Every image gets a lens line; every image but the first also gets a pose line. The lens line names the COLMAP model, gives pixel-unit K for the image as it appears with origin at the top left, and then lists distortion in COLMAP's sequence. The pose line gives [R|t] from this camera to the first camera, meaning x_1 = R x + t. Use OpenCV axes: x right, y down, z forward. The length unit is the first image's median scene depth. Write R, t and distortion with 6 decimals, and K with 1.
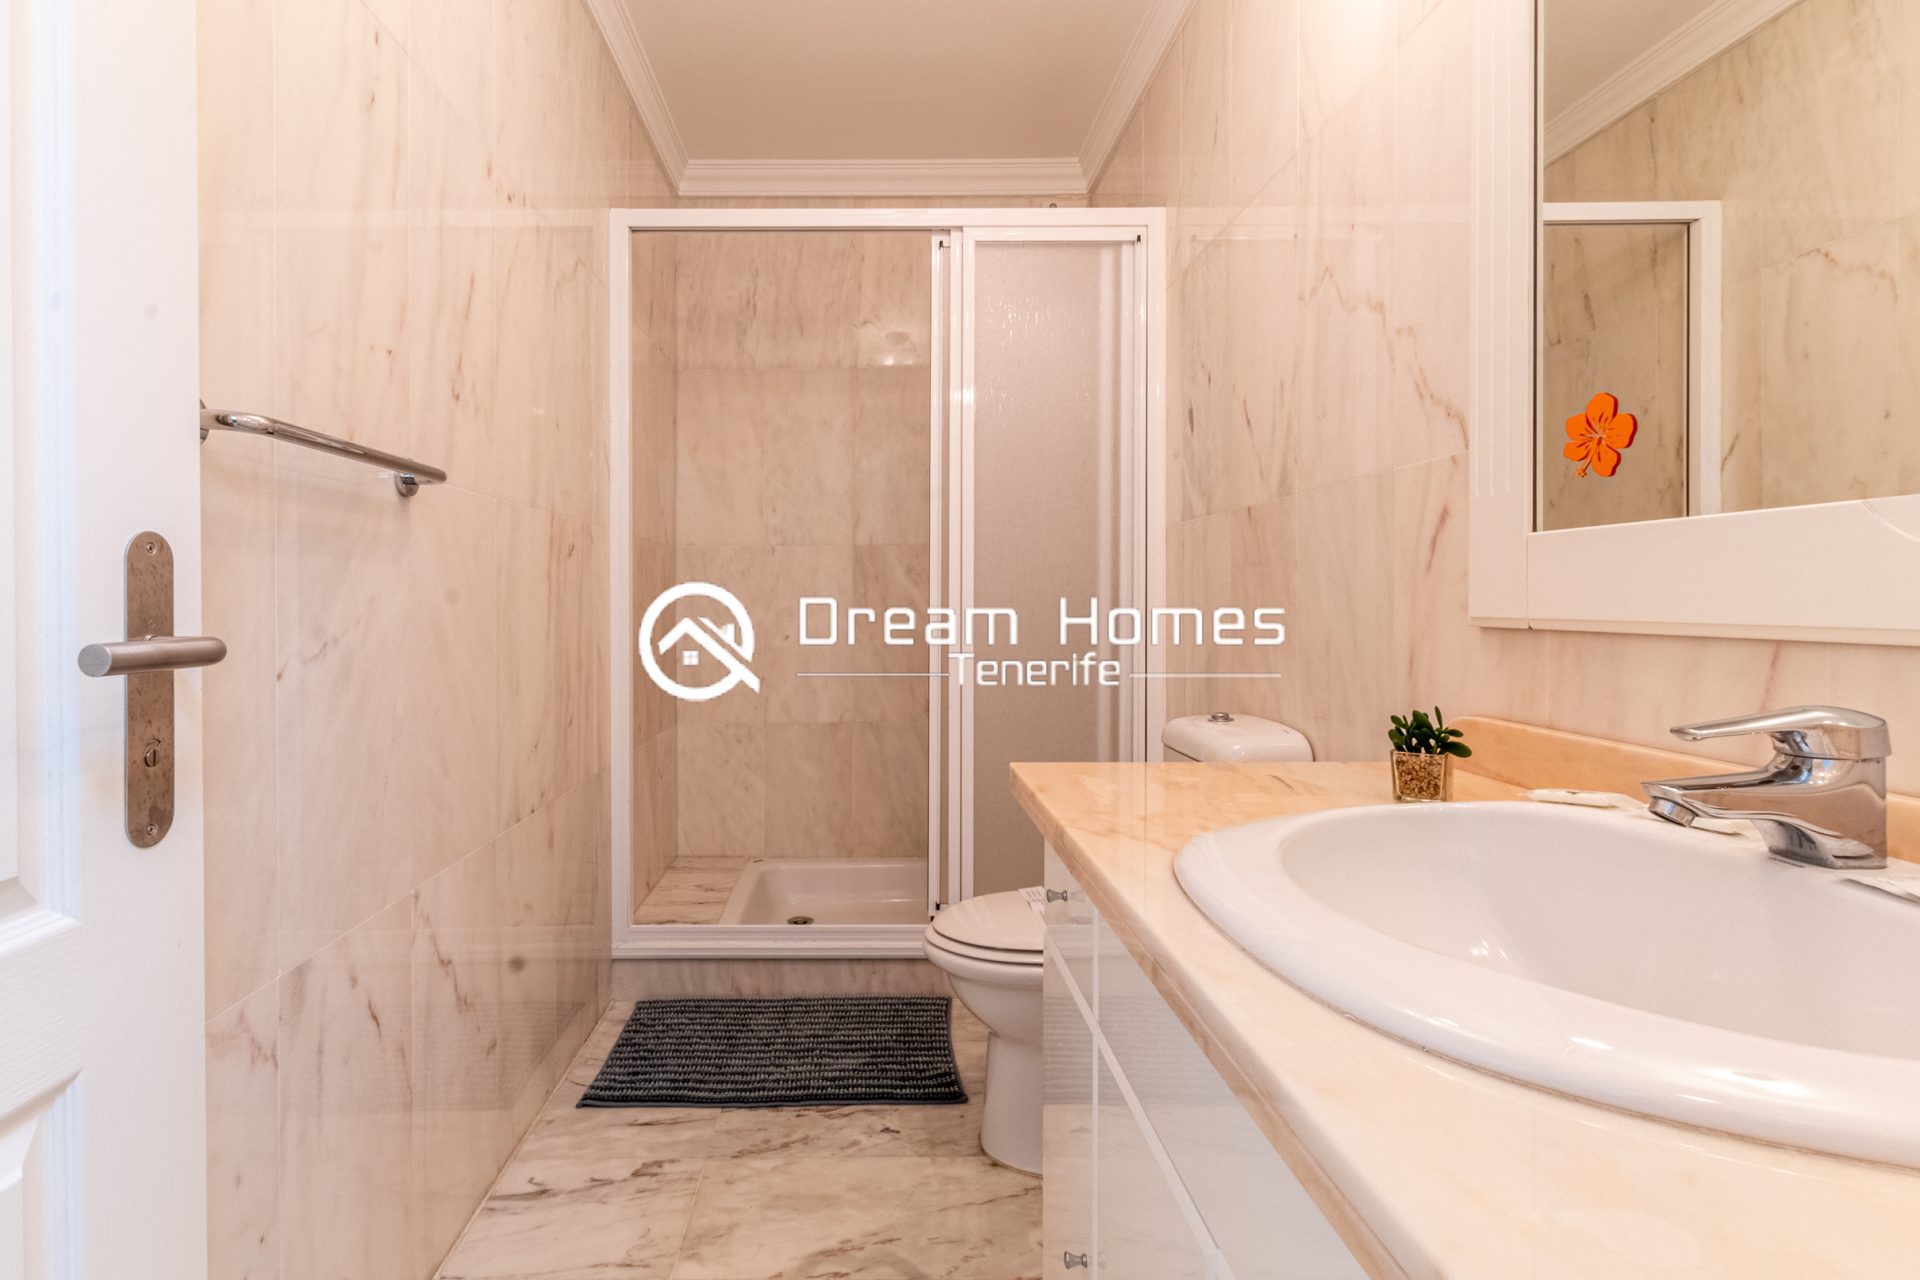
lens RADIAL K [[896.8, 0, 959.6], [0, 896.8, 593.5], [0, 0, 1]] dist [0.001994, -0.001320]
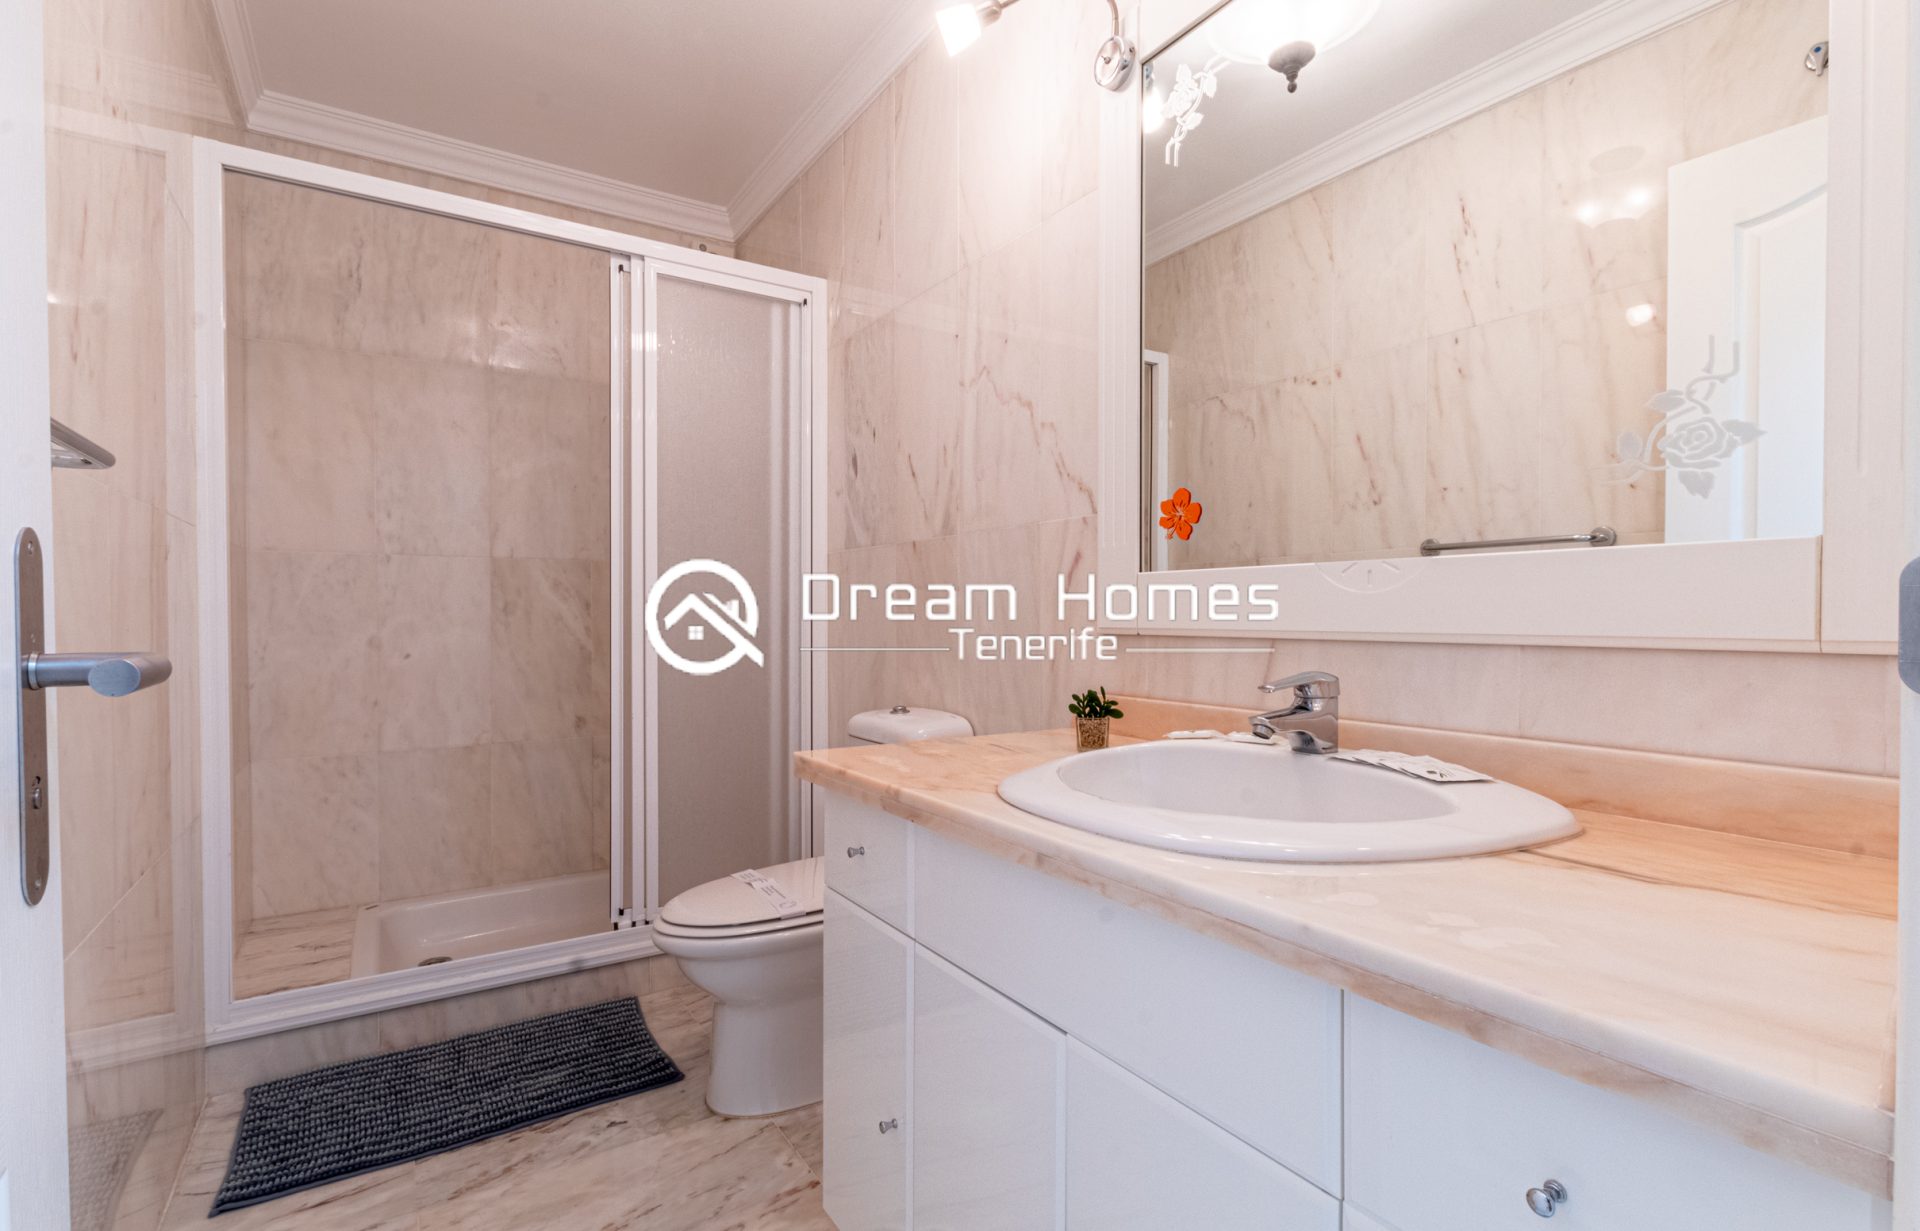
lens RADIAL K [[884.0, 0, 960.0], [0, 884.0, 615.5], [0, 0, 1]] dist [-0.000916, -0.000655]
pose [[0.838198, 0.003215, 0.545356, -0.270096], [-0.006402, 0.999972, 0.003946, 0.001181], [-0.545328, -0.006799, 0.838195, -0.066150]]
